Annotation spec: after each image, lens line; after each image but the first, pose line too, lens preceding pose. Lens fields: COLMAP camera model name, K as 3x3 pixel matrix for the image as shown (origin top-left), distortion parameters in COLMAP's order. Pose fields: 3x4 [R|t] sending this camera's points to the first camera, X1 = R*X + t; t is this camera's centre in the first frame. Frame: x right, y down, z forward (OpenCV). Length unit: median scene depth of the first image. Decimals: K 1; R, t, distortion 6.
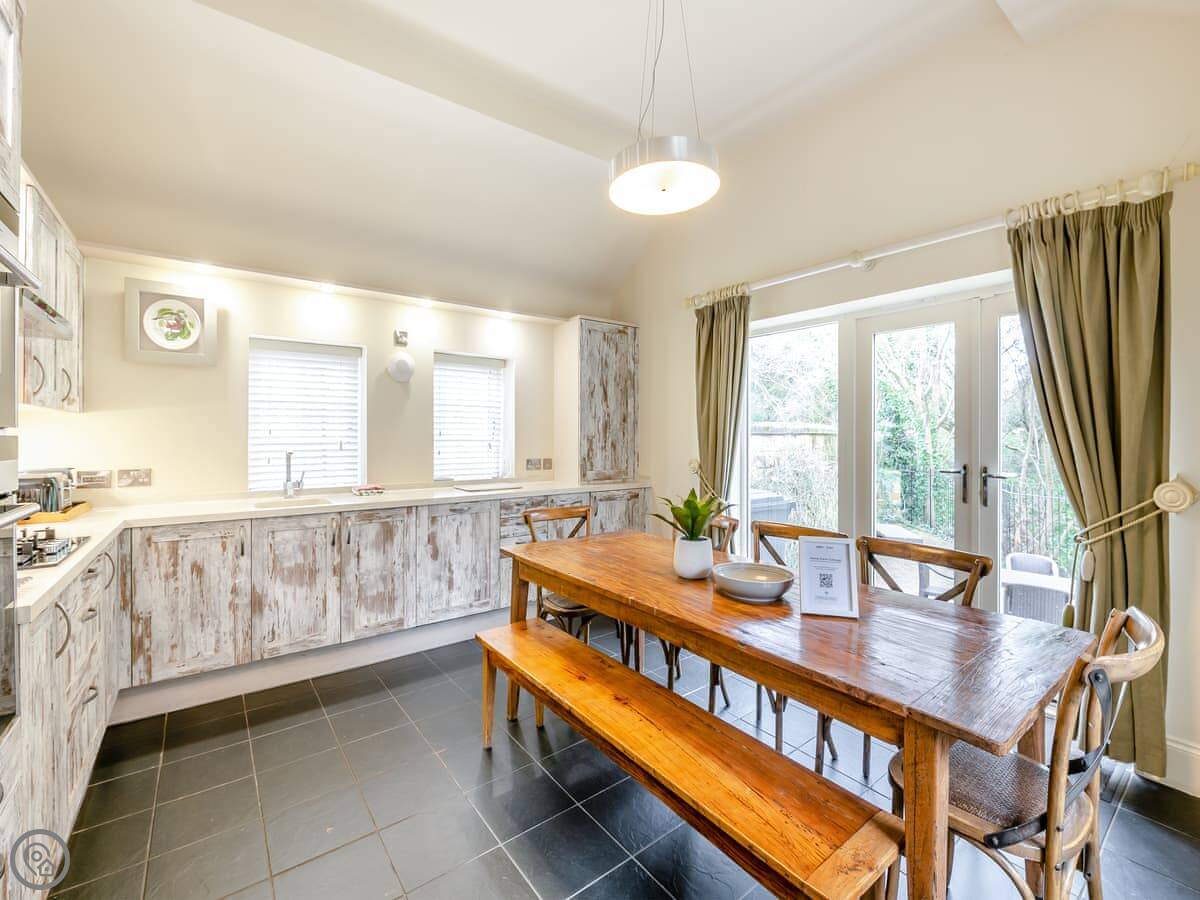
lens RADIAL K [[524.1, 0, 604.0], [0, 524.1, 432.0], [0, 0, 1]] dist [-0.002678, -0.000726]
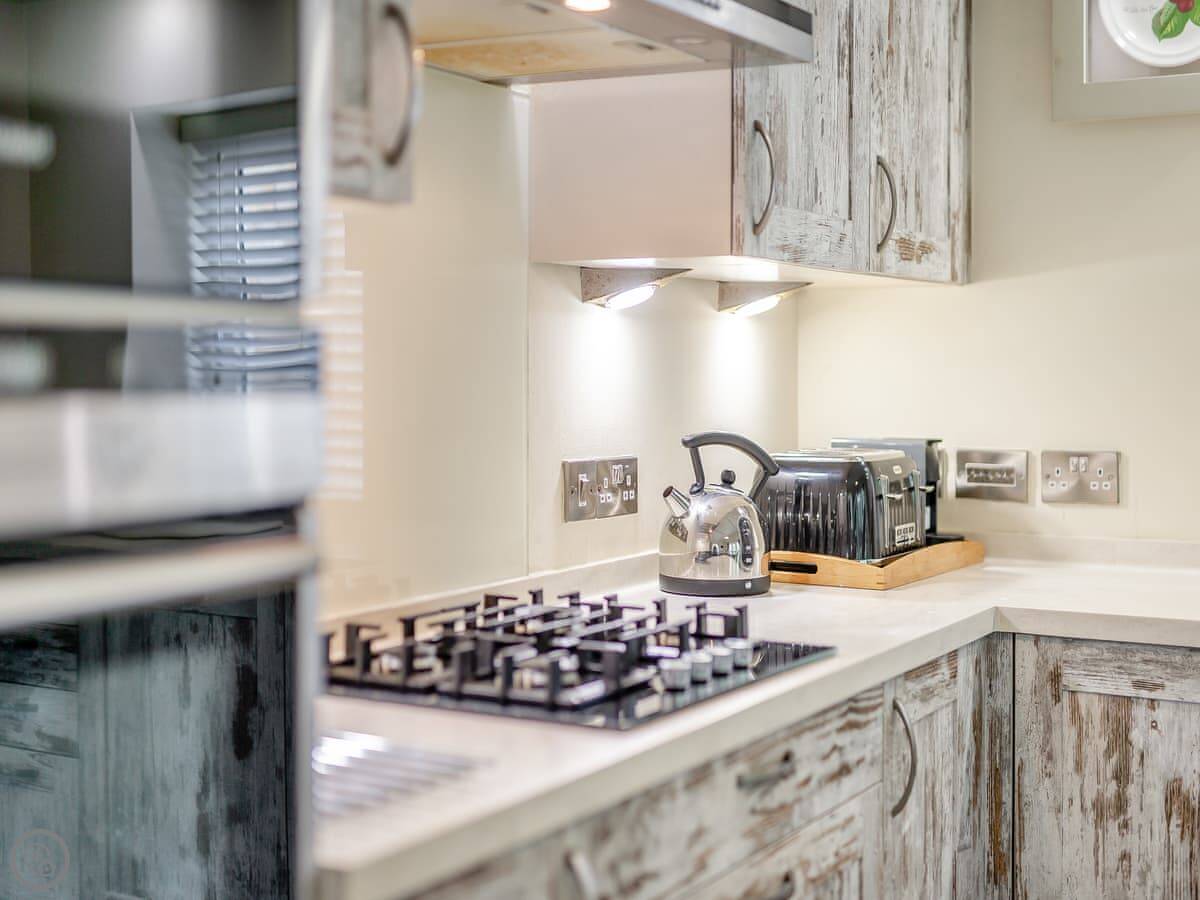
lens RADIAL K [[1702.9, 0, 596.3], [0, 1702.9, 408.8], [0, 0, 1]] dist [0.009389, 0.027153]
pose [[0.391017, 0.021900, -0.920123, -0.038992], [0.010231, 0.999552, 0.028138, 0.011542], [0.920327, -0.020416, 0.390617, 0.303714]]
